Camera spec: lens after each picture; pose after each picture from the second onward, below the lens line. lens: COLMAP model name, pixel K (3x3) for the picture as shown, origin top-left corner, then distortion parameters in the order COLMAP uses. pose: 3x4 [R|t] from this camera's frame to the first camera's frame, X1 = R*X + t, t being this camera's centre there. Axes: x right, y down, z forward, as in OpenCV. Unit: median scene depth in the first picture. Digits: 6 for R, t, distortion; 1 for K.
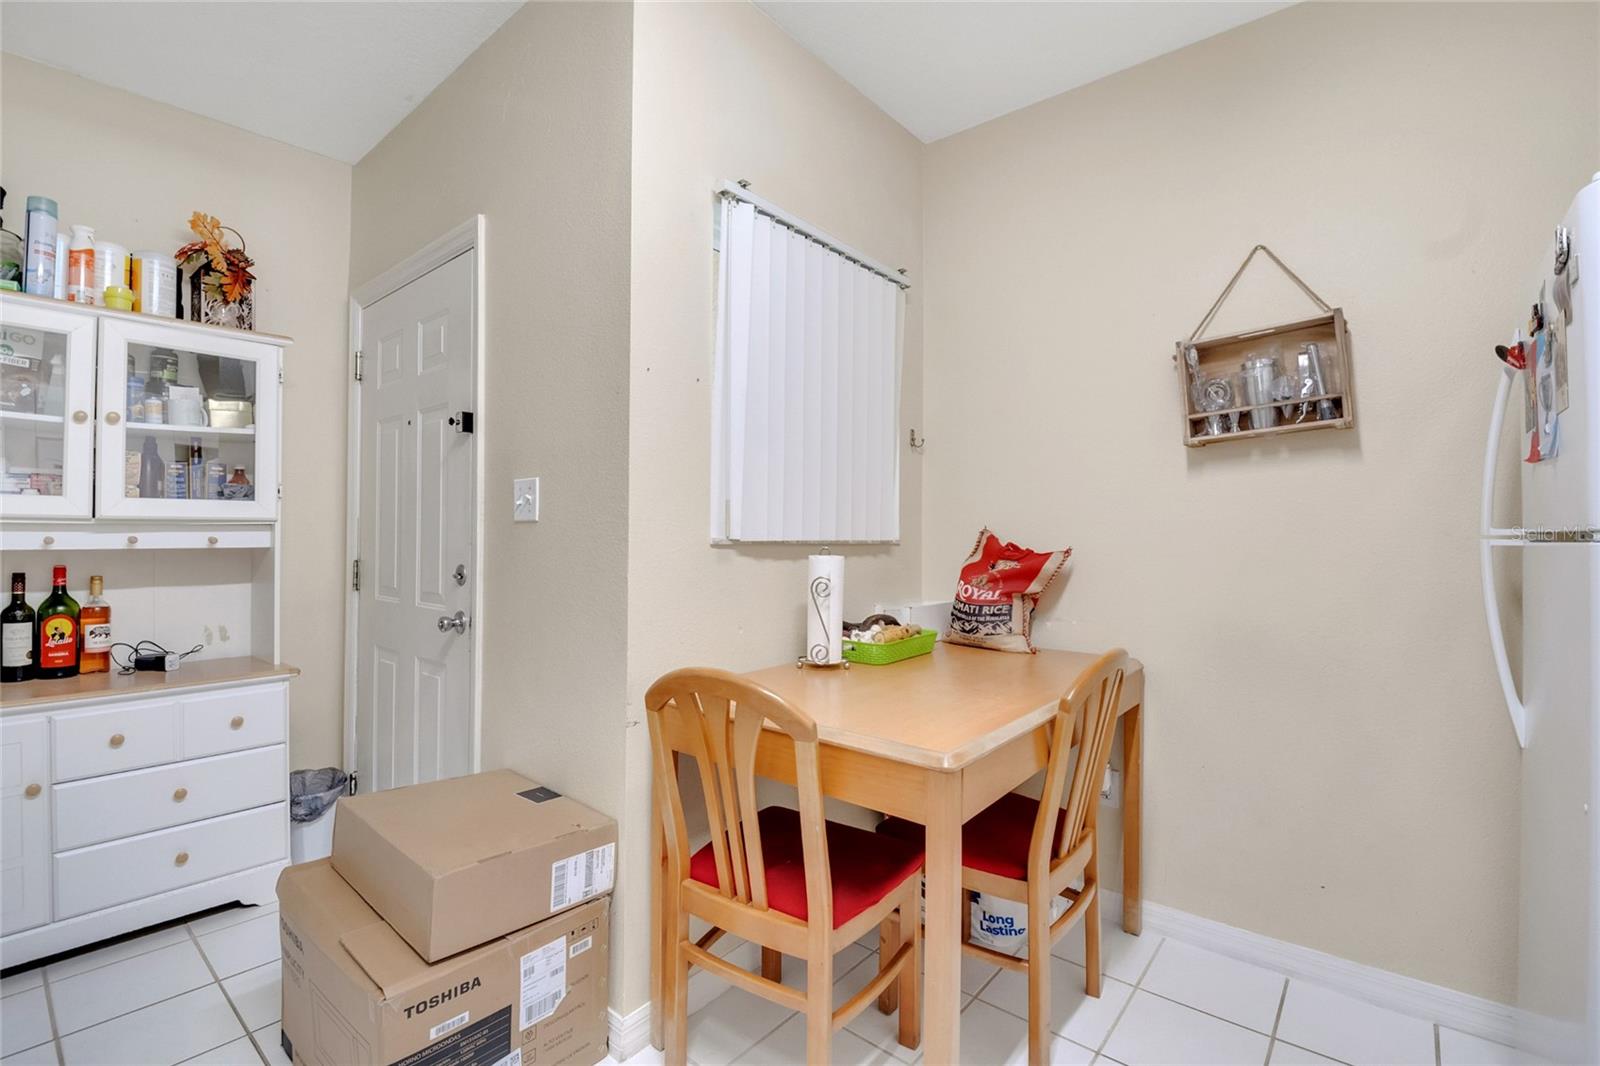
lens RADIAL K [[705.0, 0, 799.5], [0, 705.0, 530.9], [0, 0, 1]] dist [-0.007575, -0.007164]
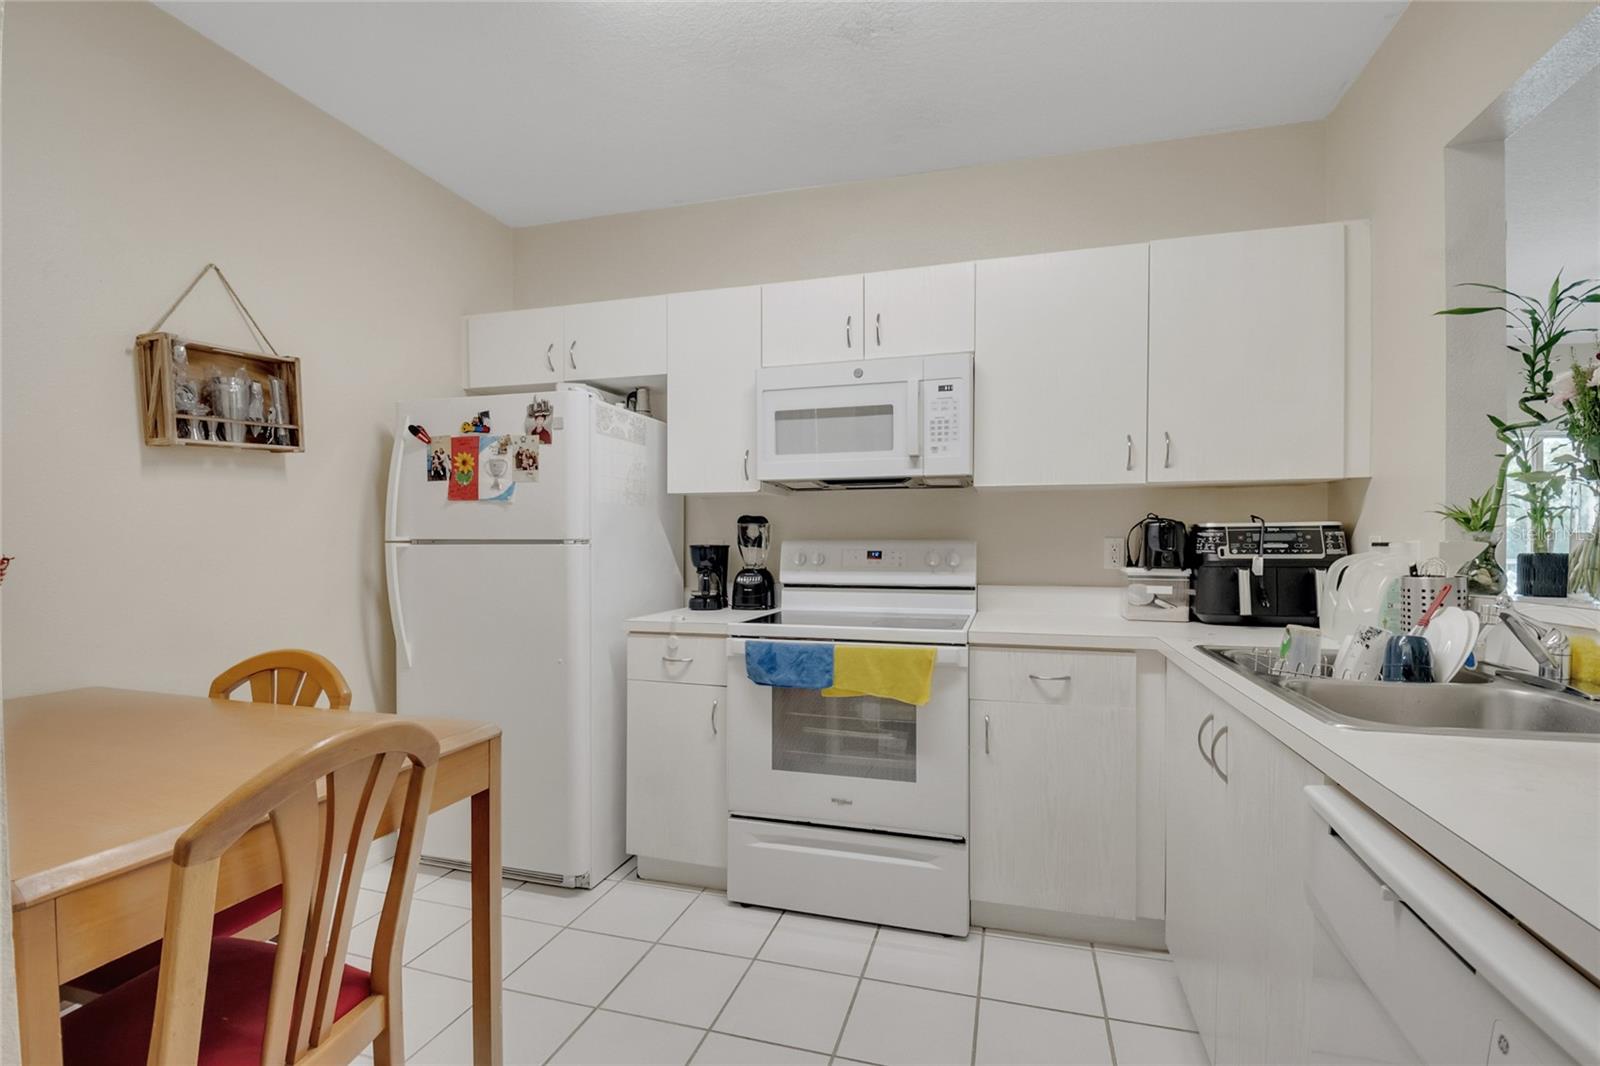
lens RADIAL K [[705.0, 0, 800.0], [0, 705.0, 544.0], [0, 0, 1]] dist [-0.007575, -0.007164]
pose [[-0.406447, -0.004080, 0.913665, -0.694995], [-0.009717, 0.999953, 0.000143, 0.003976], [-0.913623, -0.008820, -0.406468, 0.643817]]
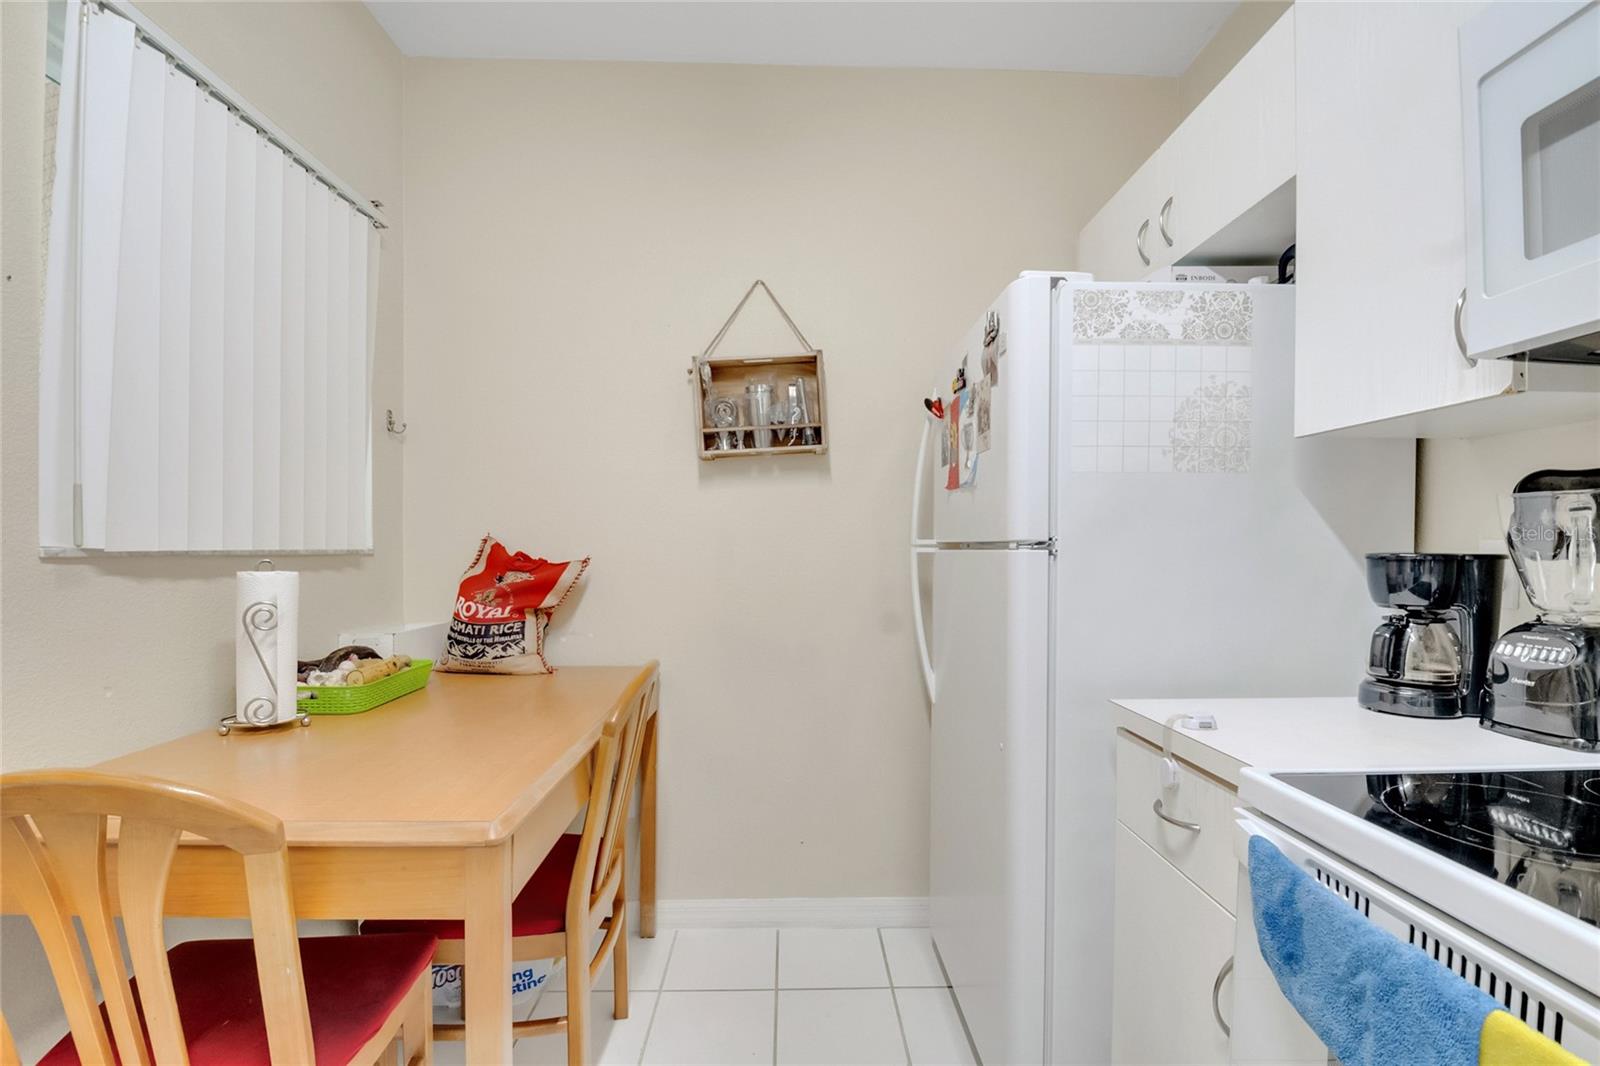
lens RADIAL K [[705.0, 0, 808.3], [0, 705.0, 560.5], [0, 0, 1]] dist [-0.007575, -0.007164]
pose [[0.740169, -0.012596, 0.672303, -0.036105], [-0.006759, 0.999635, 0.026170, 0.002150], [-0.672387, -0.023914, 0.739813, 0.125481]]
